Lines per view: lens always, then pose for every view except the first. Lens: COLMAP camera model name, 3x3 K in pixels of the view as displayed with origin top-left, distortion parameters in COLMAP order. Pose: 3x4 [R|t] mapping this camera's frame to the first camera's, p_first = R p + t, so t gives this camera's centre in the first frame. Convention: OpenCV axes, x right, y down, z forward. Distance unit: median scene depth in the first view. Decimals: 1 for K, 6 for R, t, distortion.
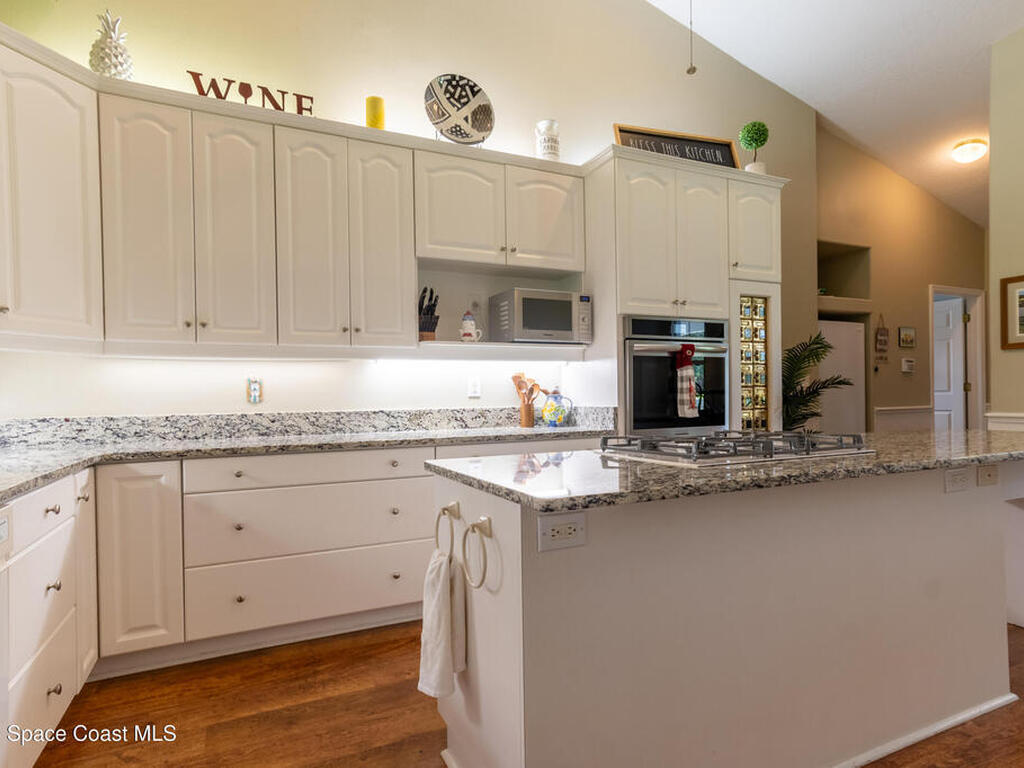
lens RADIAL K [[541.8, 0, 503.7], [0, 541.8, 383.8], [0, 0, 1]] dist [-0.004867, -0.000117]
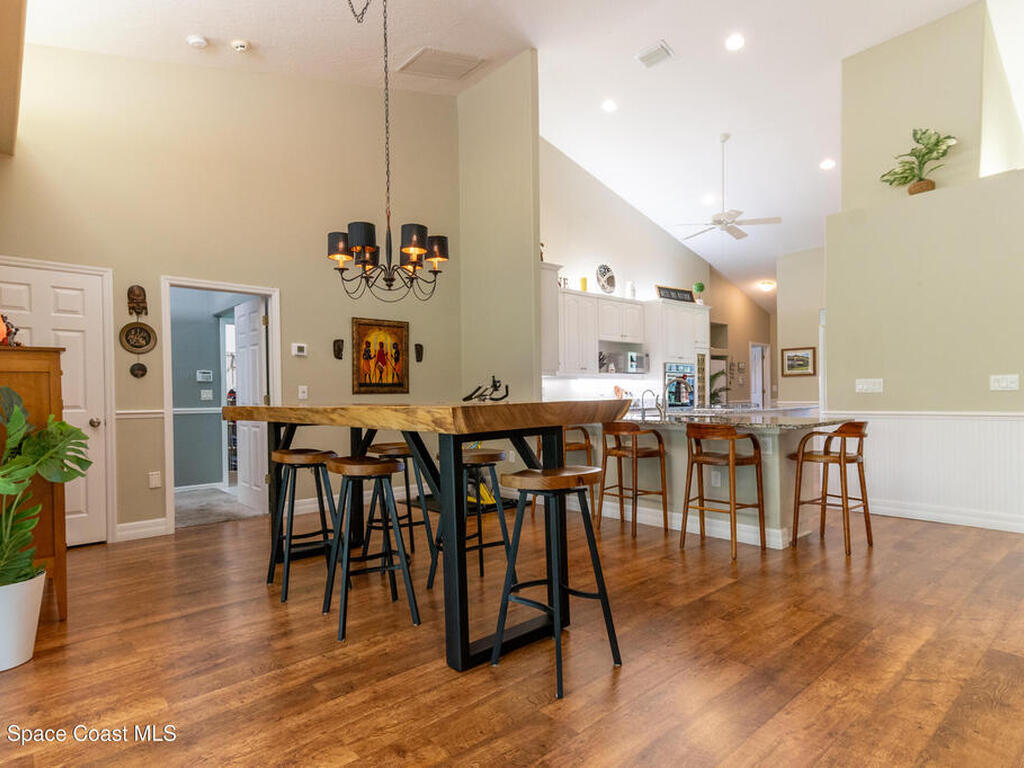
lens RADIAL K [[541.8, 0, 518.8], [0, 541.8, 391.9], [0, 0, 1]] dist [-0.004867, -0.000117]
pose [[0.950745, -0.009446, 0.309832, -1.112218], [0.011853, 0.999912, -0.005886, 0.016937], [-0.309749, 0.009268, 0.950773, -1.109104]]
